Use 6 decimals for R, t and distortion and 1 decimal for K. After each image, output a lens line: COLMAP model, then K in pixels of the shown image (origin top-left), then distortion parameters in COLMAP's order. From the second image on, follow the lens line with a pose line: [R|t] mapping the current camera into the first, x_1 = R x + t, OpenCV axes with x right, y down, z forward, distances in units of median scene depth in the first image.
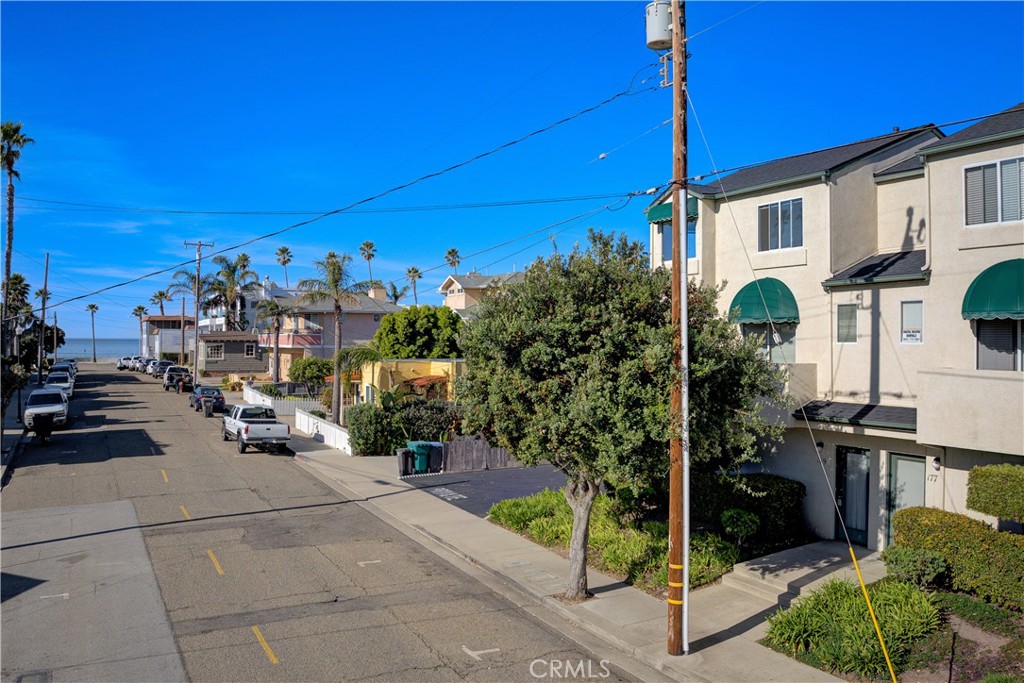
lens RADIAL K [[852.5, 0, 519.7], [0, 852.5, 331.8], [0, 0, 1]] dist [-0.098777, -0.024616]
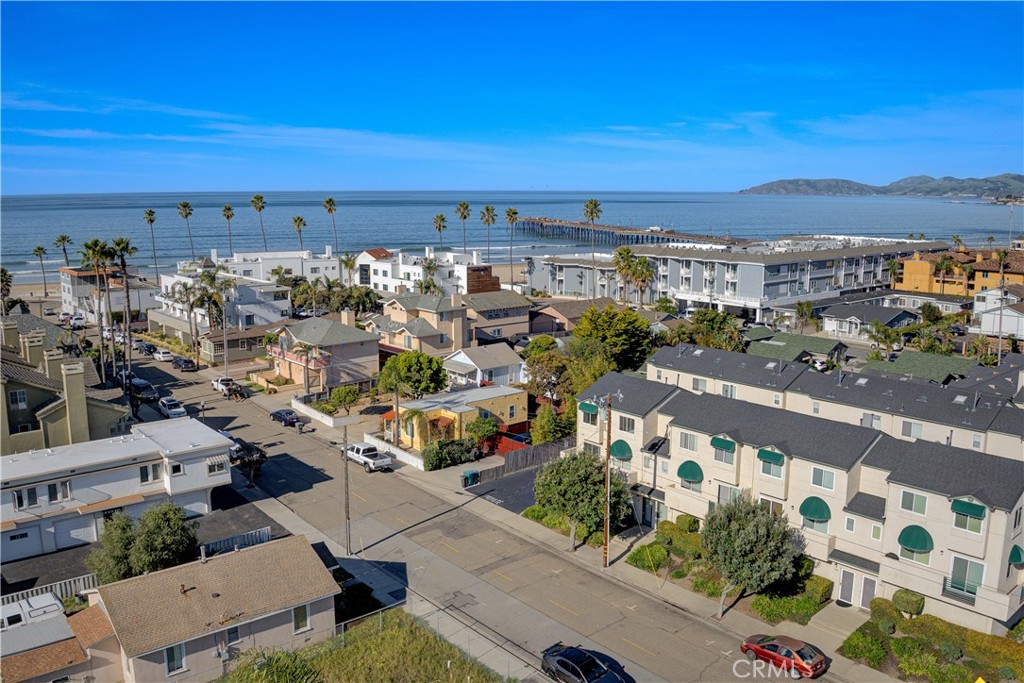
lens RADIAL K [[852.5, 0, 517.4], [0, 852.5, 331.1], [0, 0, 1]] dist [-0.098777, -0.024616]
pose [[0.974693, -0.039234, 0.220079, -0.782124], [0.000107, 0.984560, 0.175048, -1.051791], [-0.223549, -0.170595, 0.959648, -1.905456]]
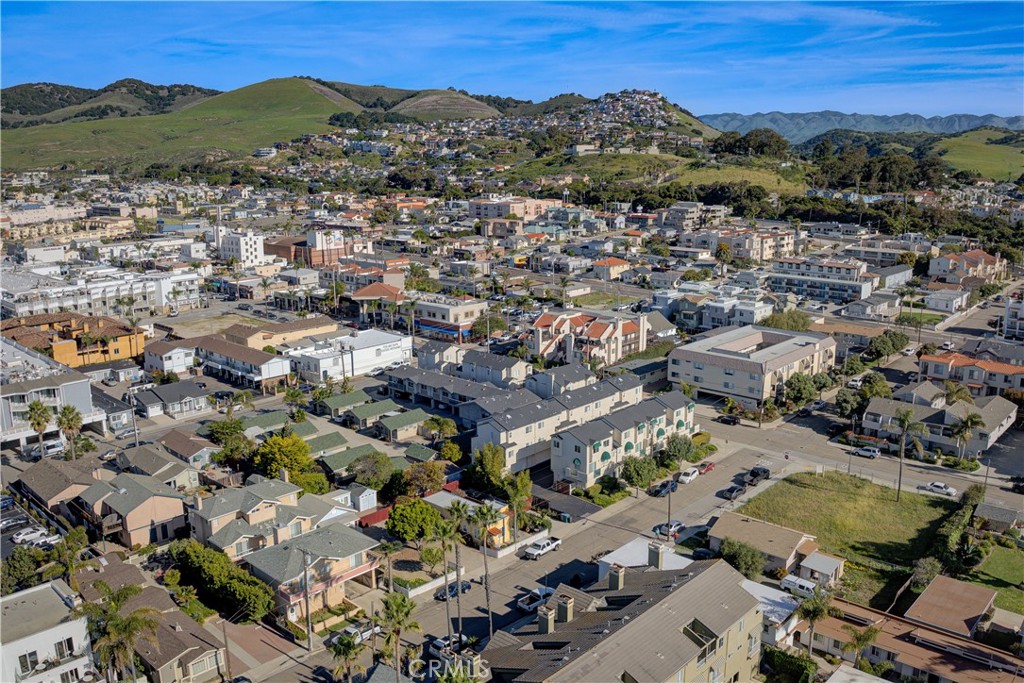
lens RADIAL K [[852.5, 0, 524.2], [0, 852.5, 331.0], [0, 0, 1]] dist [-0.098777, -0.024616]
pose [[-0.342851, -0.196726, 0.918560, -5.798848], [-0.010842, 0.978590, 0.205536, -2.511568], [-0.939327, 0.060510, -0.337643, 4.046413]]
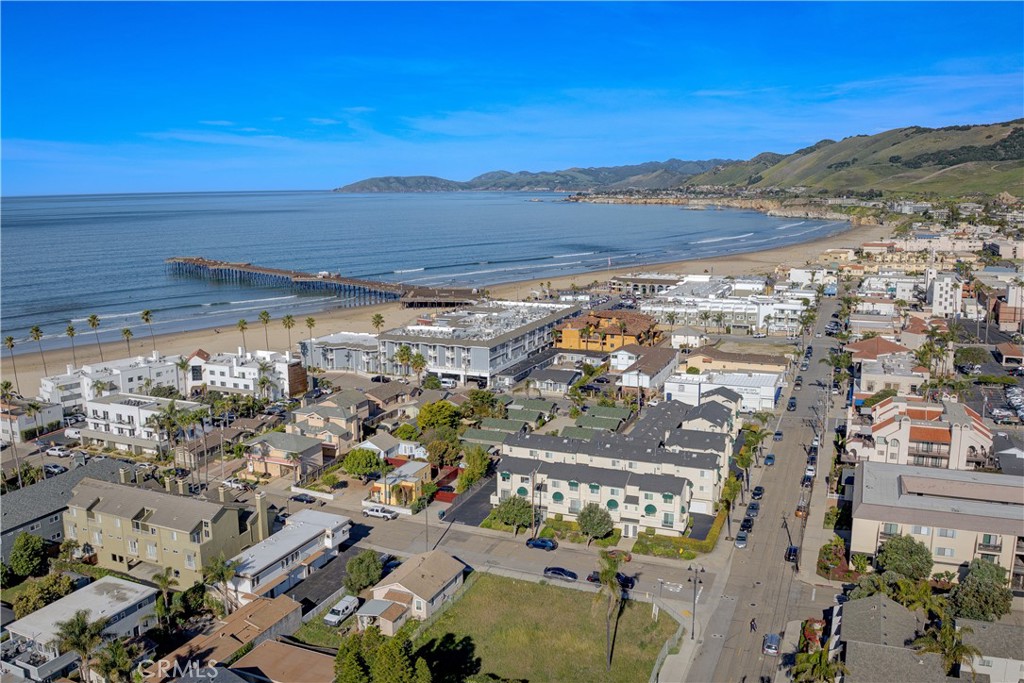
lens RADIAL K [[852.5, 0, 517.6], [0, 852.5, 335.1], [0, 0, 1]] dist [-0.098777, -0.024616]
pose [[0.768497, -0.117457, 0.628980, -4.315694], [-0.000070, 0.982991, 0.183651, -2.781763], [-0.639853, -0.141180, 0.755418, -4.422000]]
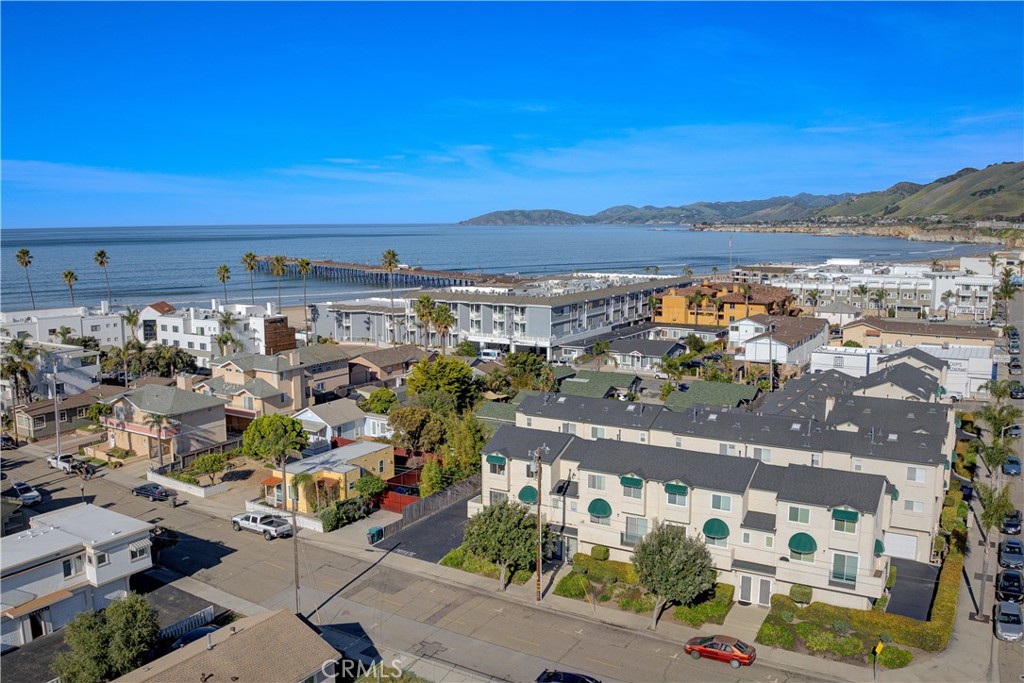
lens RADIAL K [[852.5, 0, 518.7], [0, 852.5, 333.4], [0, 0, 1]] dist [-0.098777, -0.024616]
pose [[0.852453, -0.073801, 0.517569, -1.580967], [0.000113, 0.990012, 0.140982, -1.238230], [-0.522804, -0.120122, 0.843947, -1.927558]]
